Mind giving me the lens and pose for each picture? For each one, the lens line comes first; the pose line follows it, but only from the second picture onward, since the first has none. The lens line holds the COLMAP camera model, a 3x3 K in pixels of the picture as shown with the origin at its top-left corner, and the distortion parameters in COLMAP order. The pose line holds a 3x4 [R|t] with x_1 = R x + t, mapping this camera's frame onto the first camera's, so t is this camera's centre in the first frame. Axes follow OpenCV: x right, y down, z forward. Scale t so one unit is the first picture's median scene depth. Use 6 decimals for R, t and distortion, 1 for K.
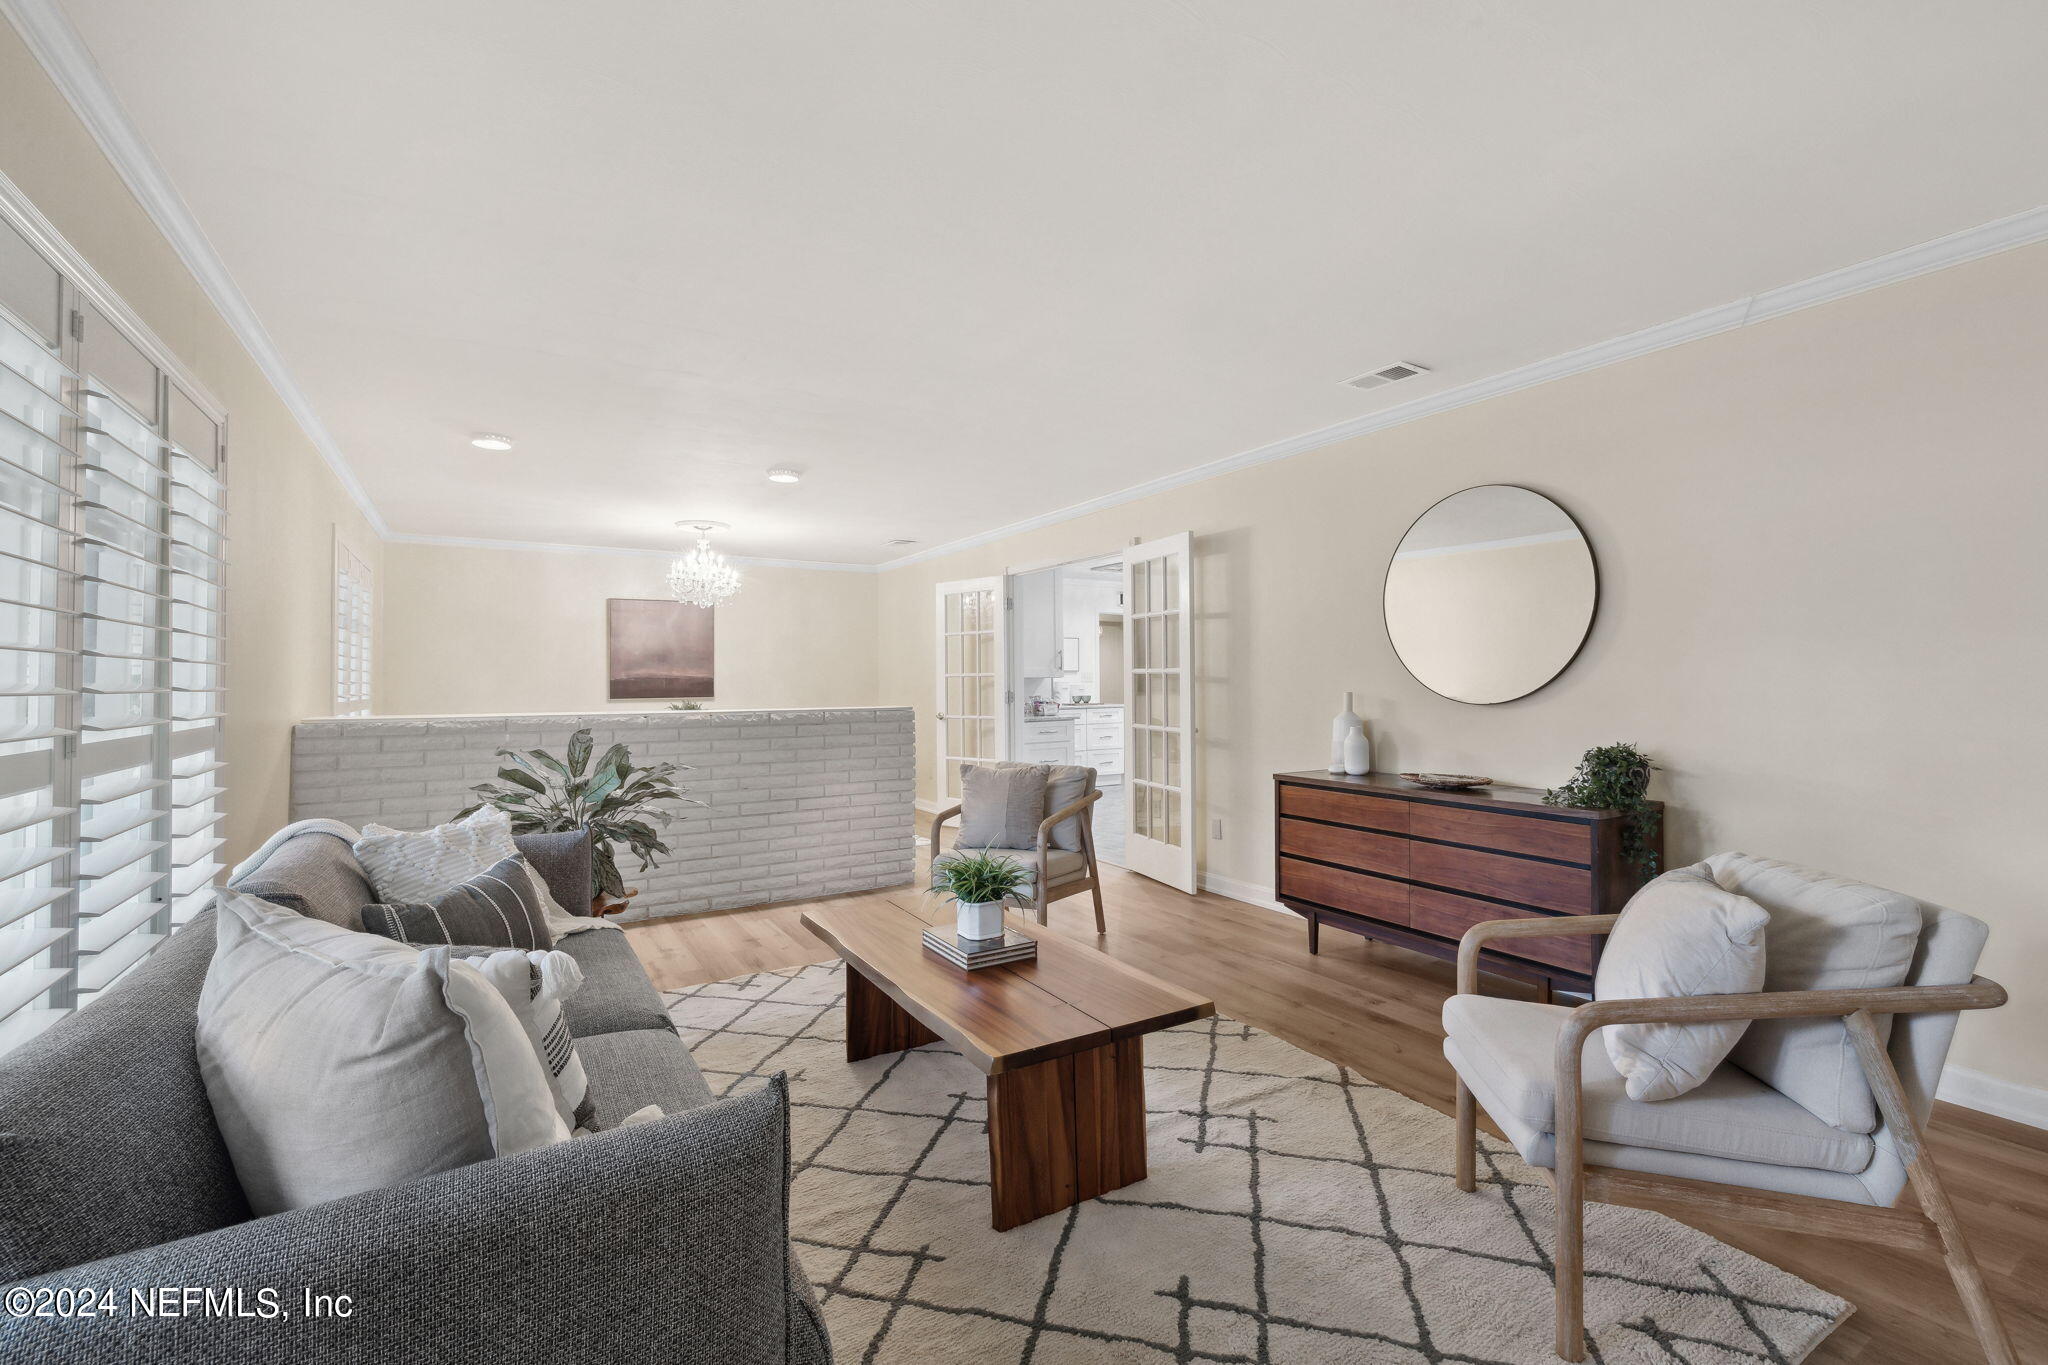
lens RADIAL K [[890.6, 0, 1032.5], [0, 890.6, 663.2], [0, 0, 1]] dist [0.000383, 0.000107]
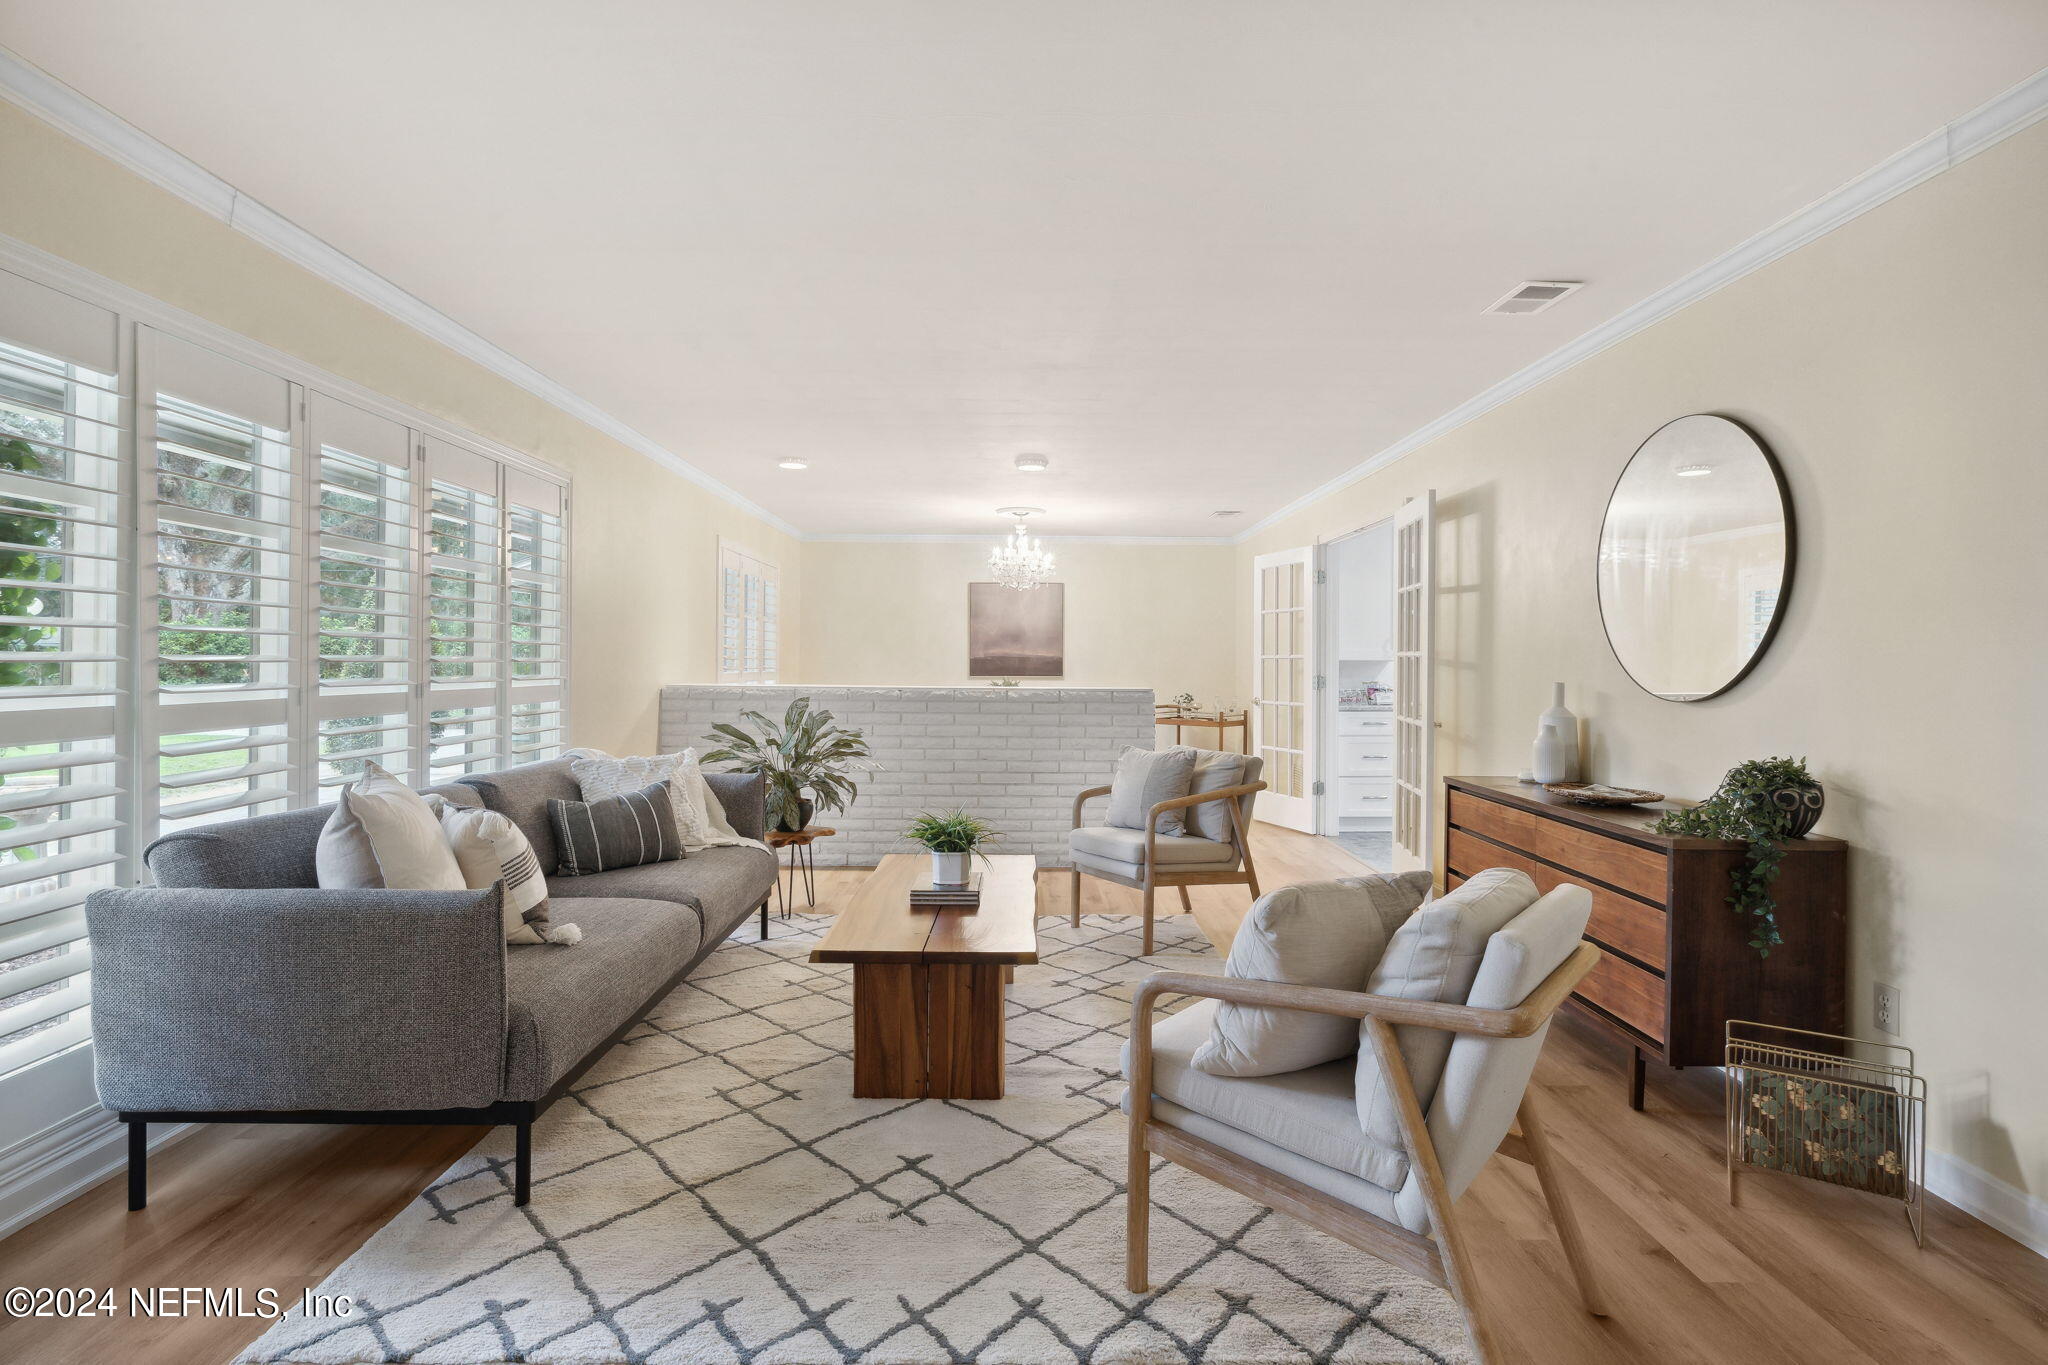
lens RADIAL K [[1018.8, 0, 1008.8], [0, 1018.8, 660.0], [0, 0, 1]] dist [-0.002404, 0.000313]
pose [[0.850344, 0.011477, -0.526102, 0.450263], [-0.001676, 0.999816, 0.019102, -0.005374], [0.526224, -0.015362, 0.850207, -0.051660]]
